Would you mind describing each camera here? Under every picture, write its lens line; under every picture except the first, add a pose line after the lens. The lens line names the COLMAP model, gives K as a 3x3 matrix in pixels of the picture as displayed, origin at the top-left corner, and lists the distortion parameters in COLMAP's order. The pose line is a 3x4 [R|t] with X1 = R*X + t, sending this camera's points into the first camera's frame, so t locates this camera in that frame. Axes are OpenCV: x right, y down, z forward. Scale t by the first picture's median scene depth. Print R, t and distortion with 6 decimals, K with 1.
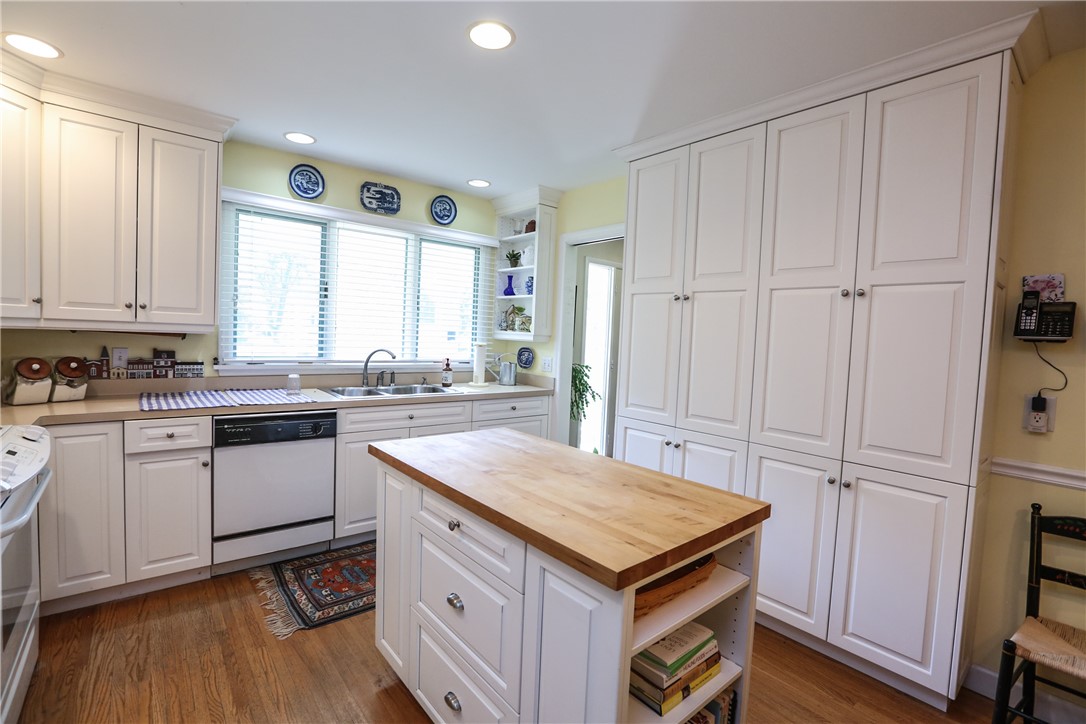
lens RADIAL K [[492.9, 0, 541.8], [0, 492.9, 358.6], [0, 0, 1]] dist [-0.051234, 0.016151]
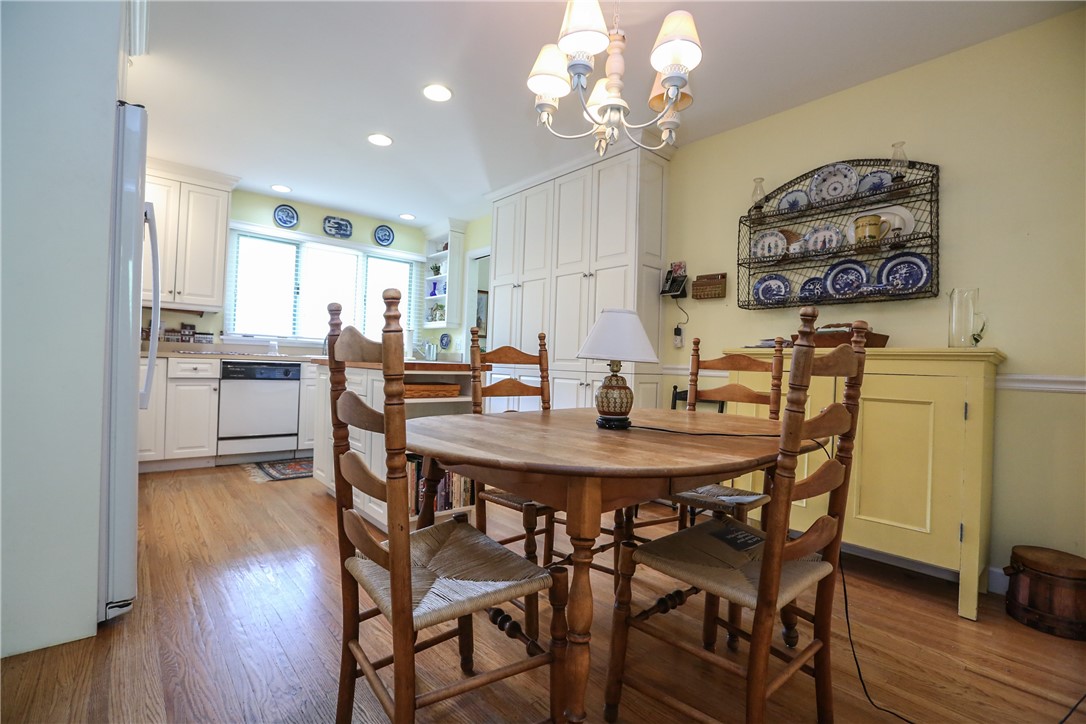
lens RADIAL K [[492.9, 0, 541.8], [0, 492.9, 358.6], [0, 0, 1]] dist [-0.051234, 0.016151]
pose [[0.999792, -0.008083, 0.018742, 0.273634], [0.009210, 0.998106, -0.060824, 0.172148], [-0.018215, 0.060984, 0.997973, -0.480922]]
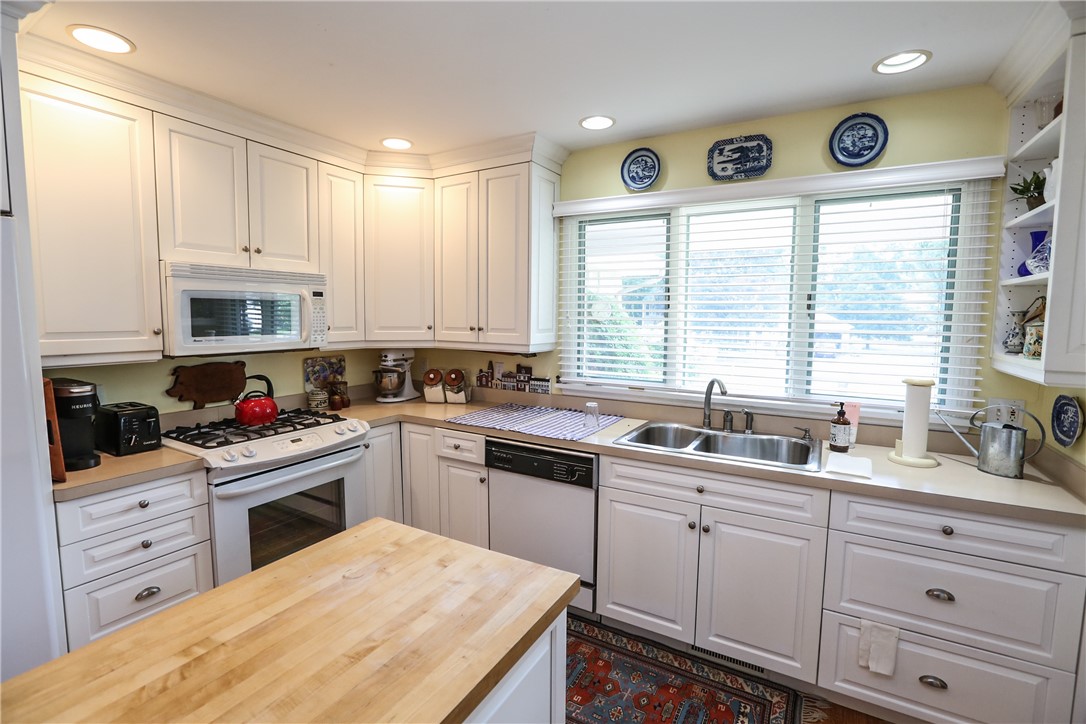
lens RADIAL K [[492.9, 0, 541.8], [0, 492.9, 358.6], [0, 0, 1]] dist [-0.051234, 0.016151]
pose [[0.339034, 0.042403, -0.939818, 0.253773], [-0.043730, 0.998614, 0.029280, -0.061479], [0.939757, 0.031172, 0.340418, 0.575673]]
